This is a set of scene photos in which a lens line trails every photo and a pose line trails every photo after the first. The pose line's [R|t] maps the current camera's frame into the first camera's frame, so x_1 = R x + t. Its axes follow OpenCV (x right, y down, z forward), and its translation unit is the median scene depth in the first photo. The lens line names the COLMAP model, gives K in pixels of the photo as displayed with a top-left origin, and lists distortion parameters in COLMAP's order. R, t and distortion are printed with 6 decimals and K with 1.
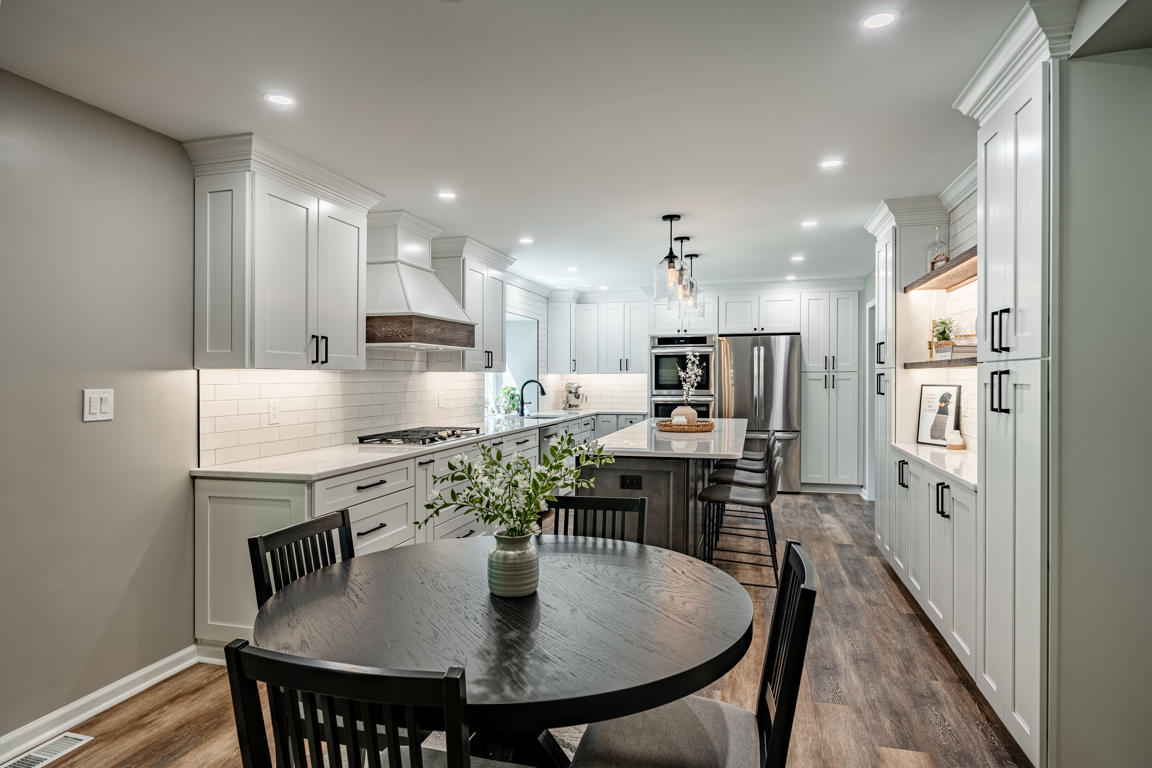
lens RADIAL K [[671.8, 0, 563.3], [0, 671.8, 371.3], [0, 0, 1]] dist [0.001544, 0.000143]
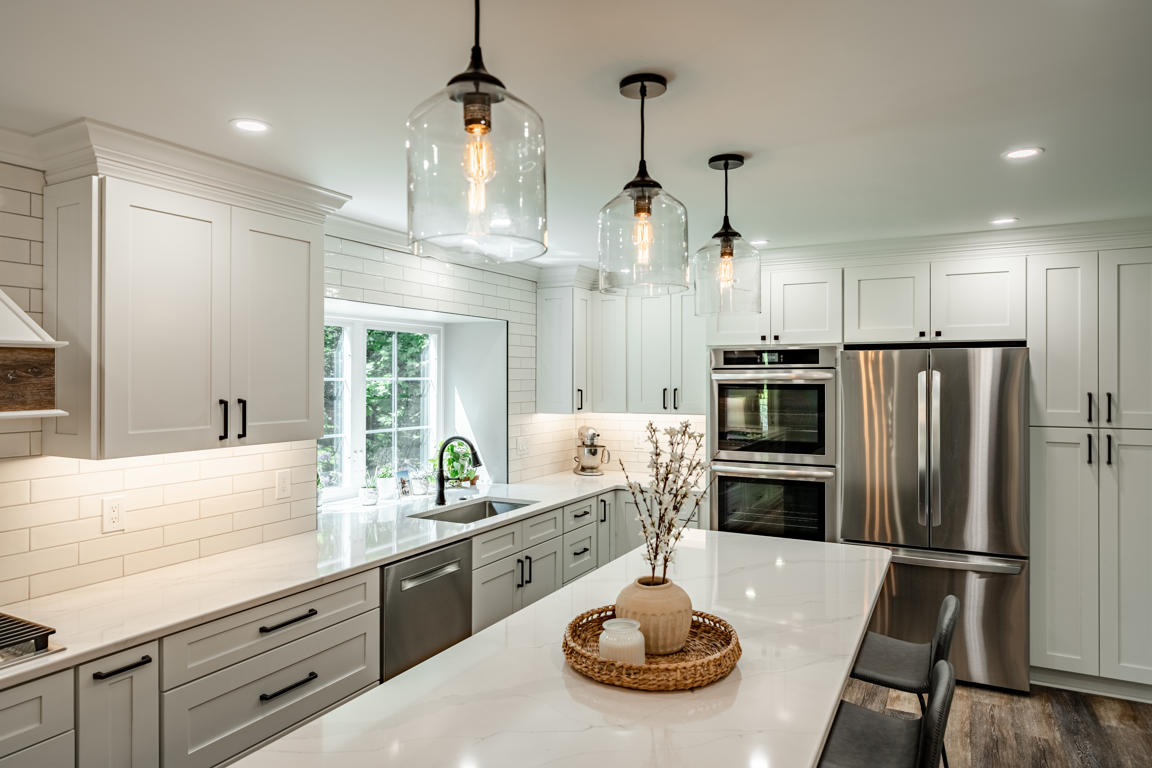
lens RADIAL K [[726.3, 0, 569.1], [0, 726.3, 368.6], [0, 0, 1]] dist [0.002989, 0.000164]
pose [[0.977570, 0.001092, -0.210610, 0.212516], [-0.001413, 0.999998, -0.001372, -0.052661], [0.210608, 0.001639, 0.977569, 0.627551]]
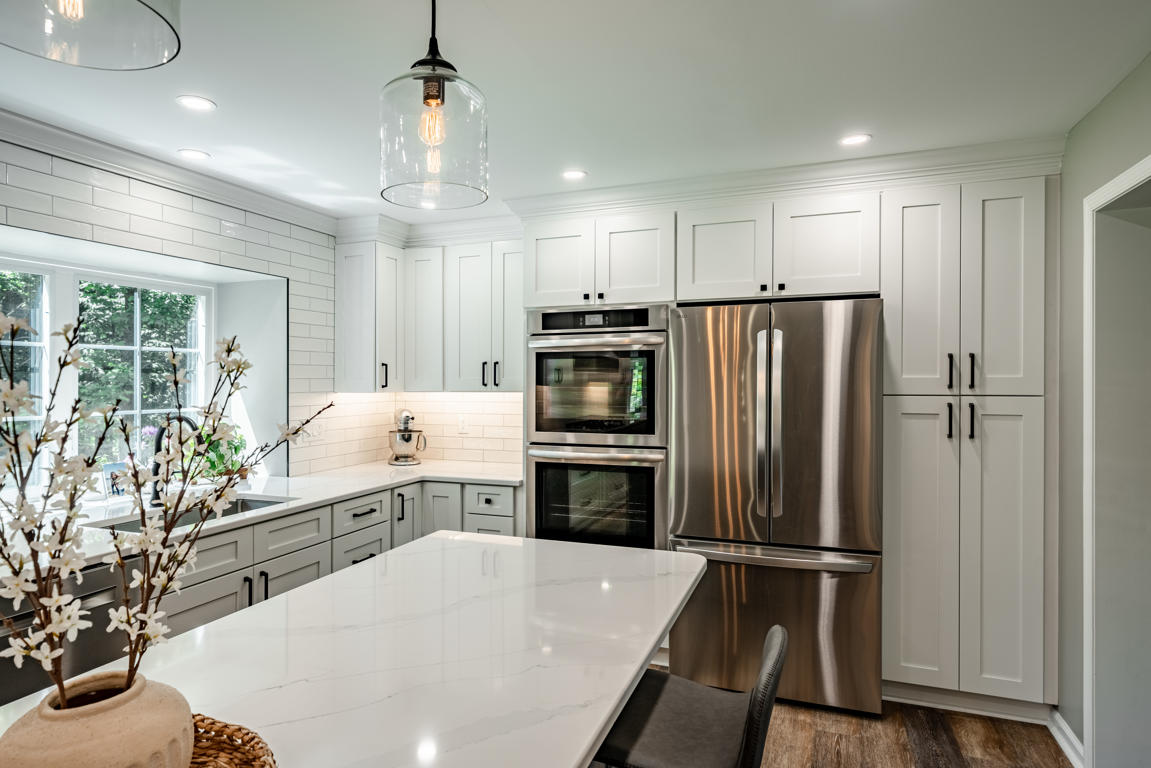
lens RADIAL K [[657.0, 0, 567.2], [0, 657.0, 379.4], [0, 0, 1]] dist [-0.000834, -0.000032]
pose [[0.995864, 0.000768, -0.090857, 0.293645], [0.000293, 0.999932, 0.011667, -0.017311], [0.090860, -0.011645, 0.995796, 0.857051]]
